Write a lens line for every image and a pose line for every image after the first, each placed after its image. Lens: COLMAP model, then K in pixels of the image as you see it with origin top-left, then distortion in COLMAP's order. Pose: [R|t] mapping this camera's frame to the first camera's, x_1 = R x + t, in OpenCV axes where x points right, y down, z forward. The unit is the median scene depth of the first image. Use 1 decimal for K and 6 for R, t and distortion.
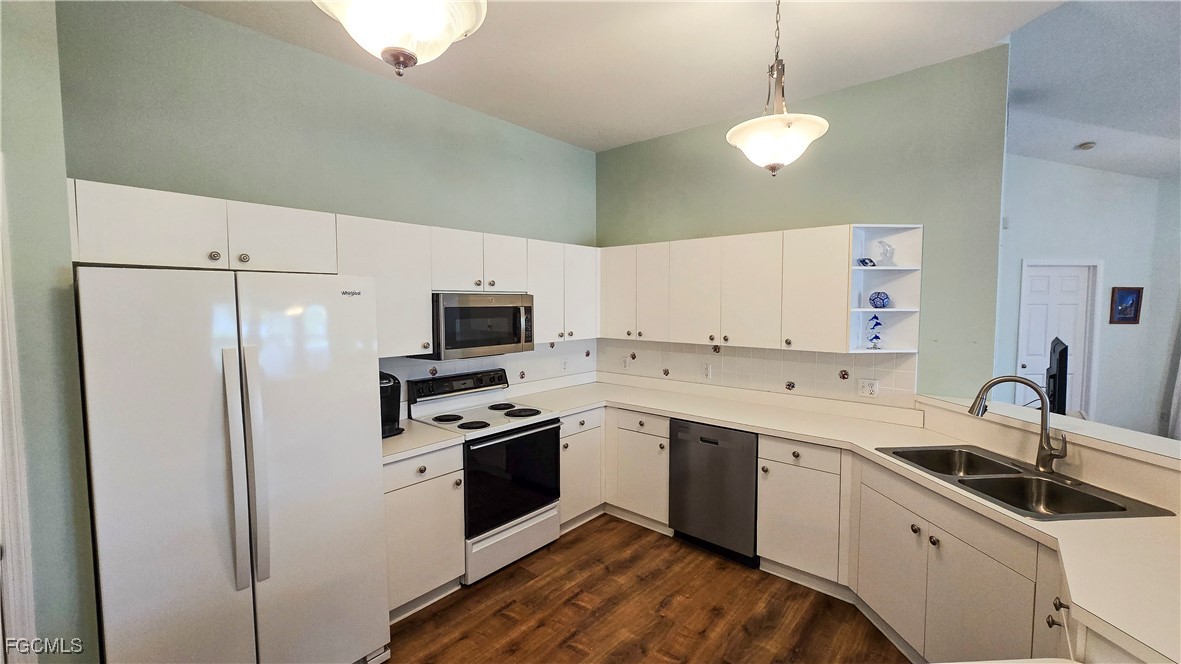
lens RADIAL K [[480.5, 0, 594.2], [0, 480.5, 330.3], [0, 0, 1]] dist [0.000934, 0.000476]
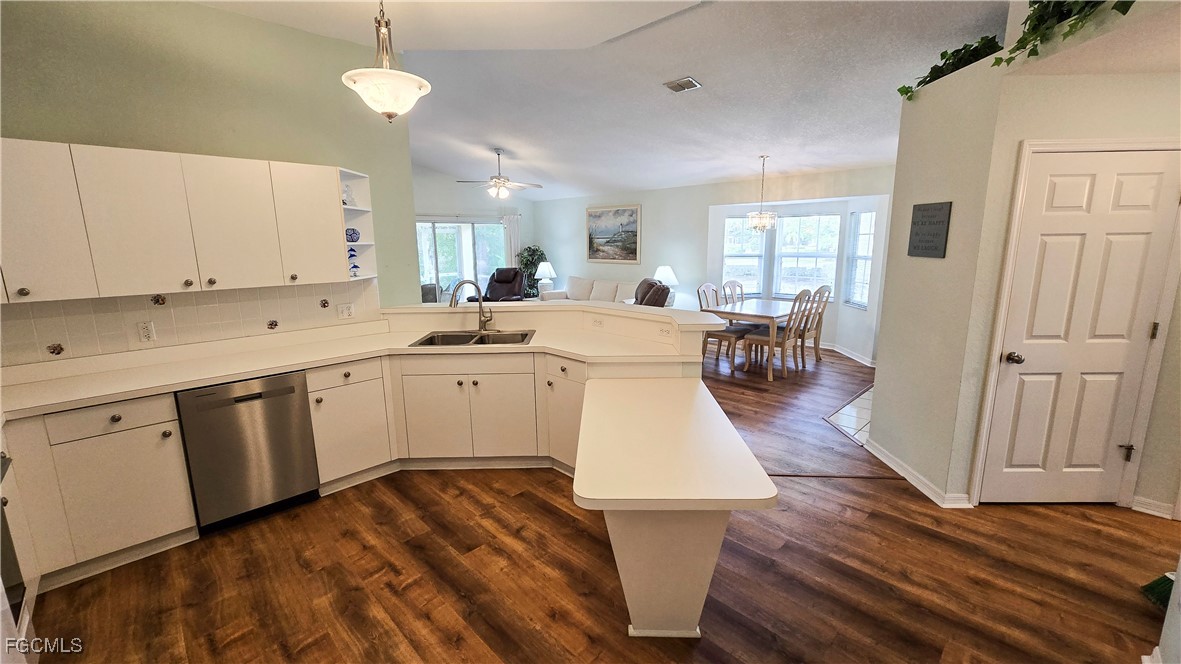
lens RADIAL K [[480.5, 0, 589.9], [0, 480.5, 330.9], [0, 0, 1]] dist [0.000934, 0.000476]
pose [[0.082885, -0.185722, 0.979100, -0.575105], [0.071156, 0.981076, 0.180073, -0.002685], [-0.994016, 0.054743, 0.094532, 0.309945]]
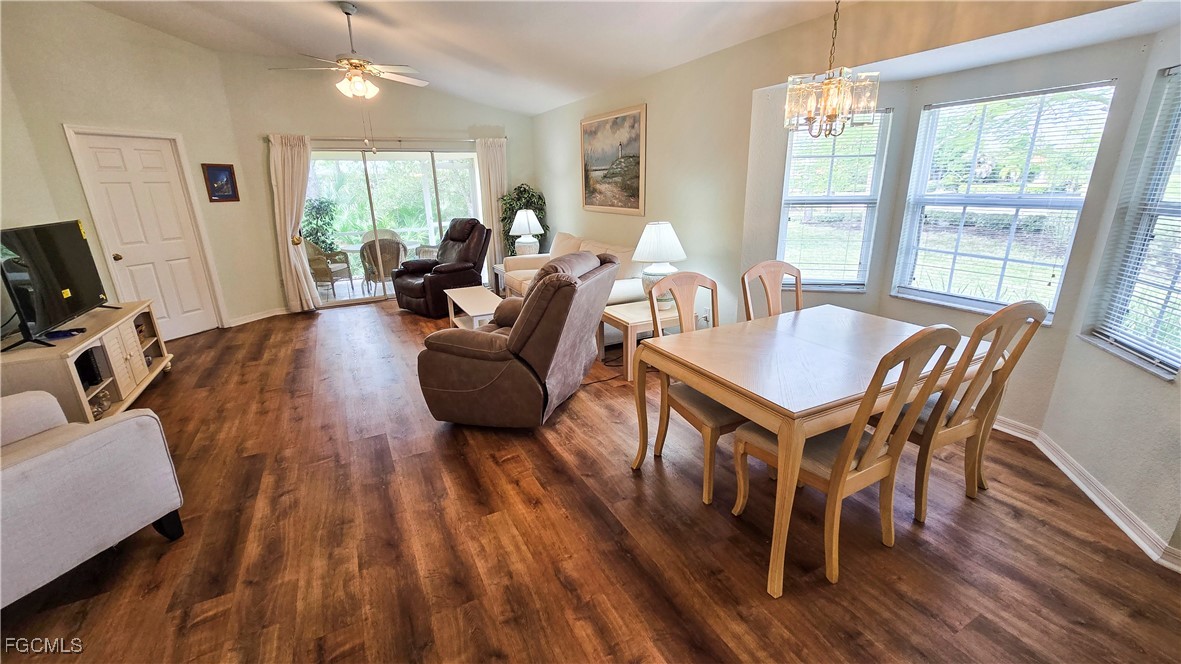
lens RADIAL K [[480.5, 0, 595.0], [0, 480.5, 332.1], [0, 0, 1]] dist [0.000934, 0.000476]
pose [[0.368685, -0.283297, 0.885333, 0.871910], [0.077344, 0.958474, 0.274493, 0.069382], [-0.926331, -0.032726, 0.375287, -0.260352]]
